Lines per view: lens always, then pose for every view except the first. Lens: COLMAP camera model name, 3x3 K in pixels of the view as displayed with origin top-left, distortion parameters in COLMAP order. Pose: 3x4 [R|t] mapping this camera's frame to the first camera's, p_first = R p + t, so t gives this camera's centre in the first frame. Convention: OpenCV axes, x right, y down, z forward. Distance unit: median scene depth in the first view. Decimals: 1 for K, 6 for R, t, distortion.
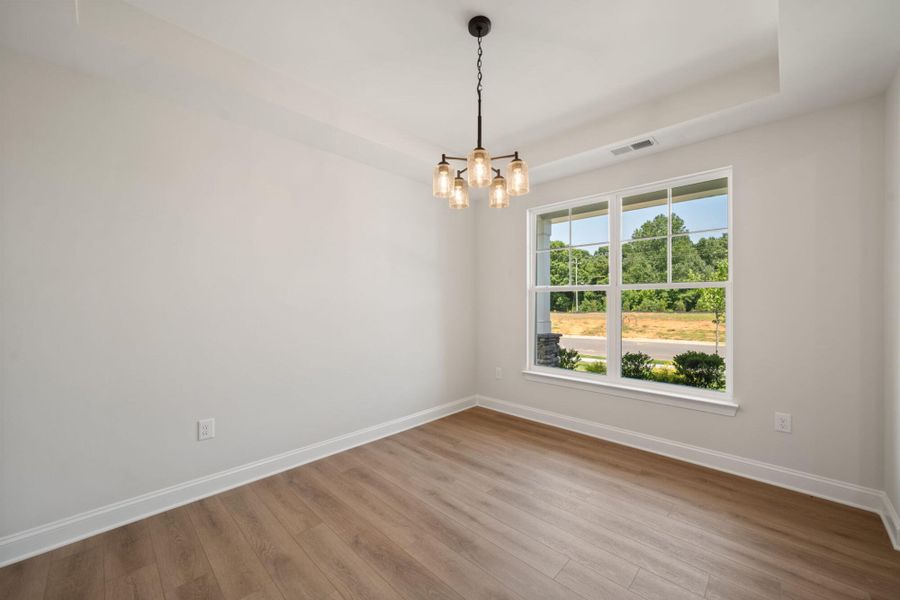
lens RADIAL K [[346.2, 0, 459.0], [0, 346.2, 301.7], [0, 0, 1]] dist [-0.002226, -0.000079]
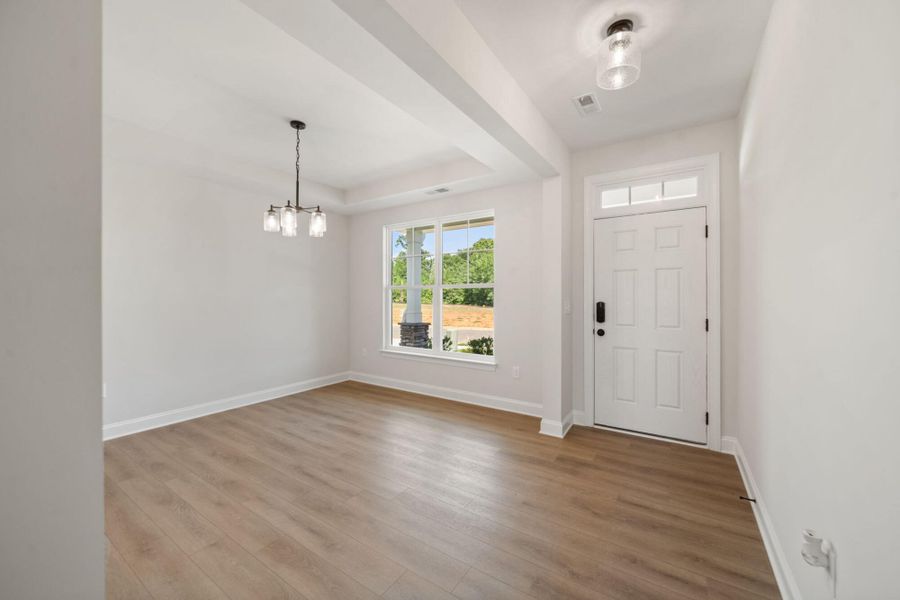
lens RADIAL K [[346.0, 0, 453.7], [0, 346.0, 298.0], [0, 0, 1]] dist [0.003599, 0.000631]
pose [[0.985747, 0.000094, 0.168235, 0.337326], [-0.000568, 0.999996, 0.002772, 0.000061], [-0.168234, -0.002828, 0.985743, -0.474436]]
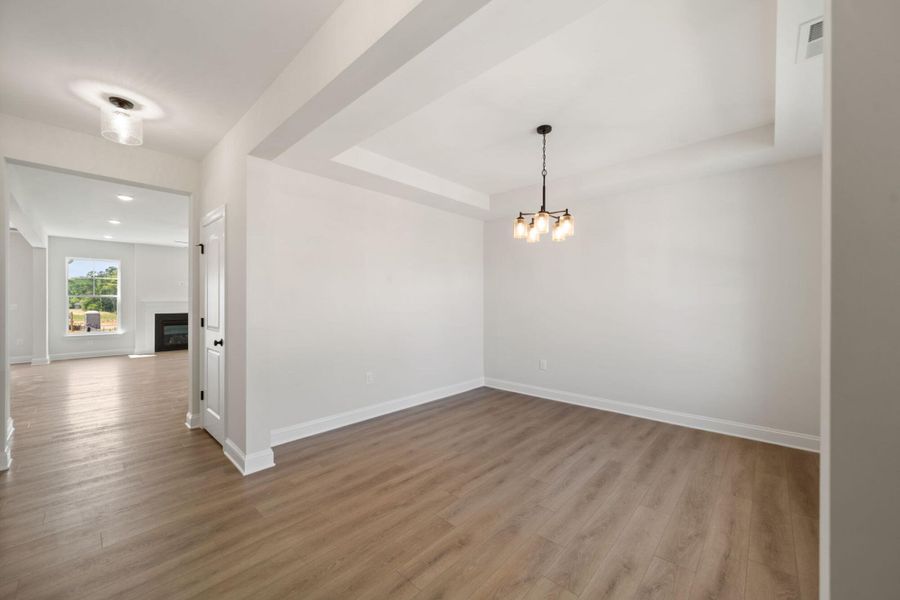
lens RADIAL K [[346.2, 0, 459.0], [0, 346.2, 301.7], [0, 0, 1]] dist [-0.002226, -0.000079]
pose [[0.019490, -0.002783, -0.999806, 1.104450], [0.002087, 0.999994, -0.002743, 0.000225], [0.999808, -0.002033, 0.019496, 0.387207]]
